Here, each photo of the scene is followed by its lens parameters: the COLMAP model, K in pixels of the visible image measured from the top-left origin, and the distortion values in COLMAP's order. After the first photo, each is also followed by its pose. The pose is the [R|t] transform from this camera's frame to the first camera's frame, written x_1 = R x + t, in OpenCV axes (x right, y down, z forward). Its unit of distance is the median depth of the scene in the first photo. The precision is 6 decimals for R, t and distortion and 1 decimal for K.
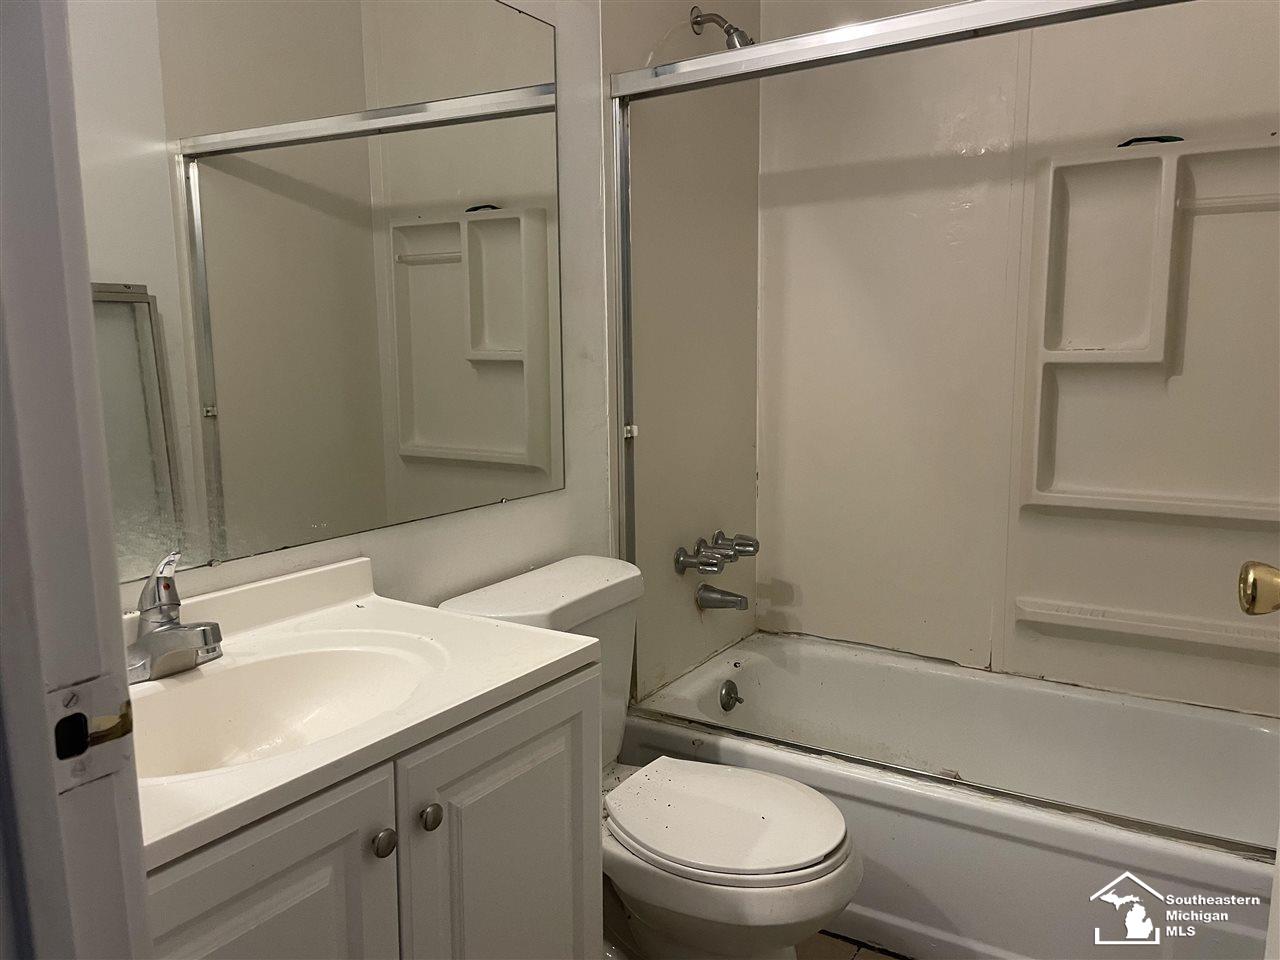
lens RADIAL K [[974.7, 0, 643.6], [0, 974.7, 486.8], [0, 0, 1]] dist [0.099729, -0.127920]
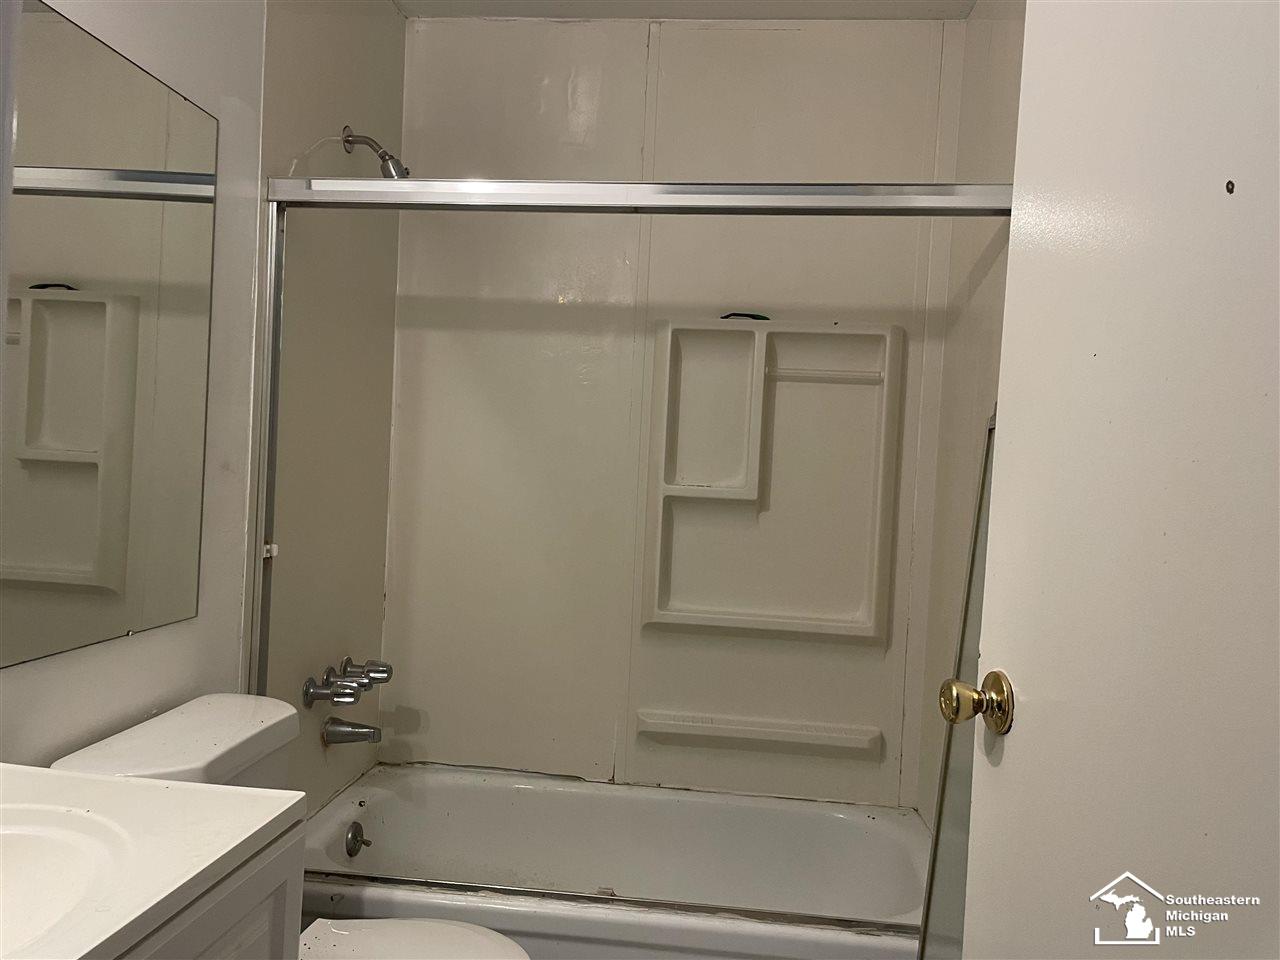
lens RADIAL K [[974.7, 0, 646.0], [0, 974.7, 485.5], [0, 0, 1]] dist [0.099729, -0.127920]
pose [[0.897510, 0.045146, 0.438677, -0.101295], [0.006337, 0.993323, -0.115192, -0.008887], [-0.440948, 0.106166, 0.891231, 0.017780]]
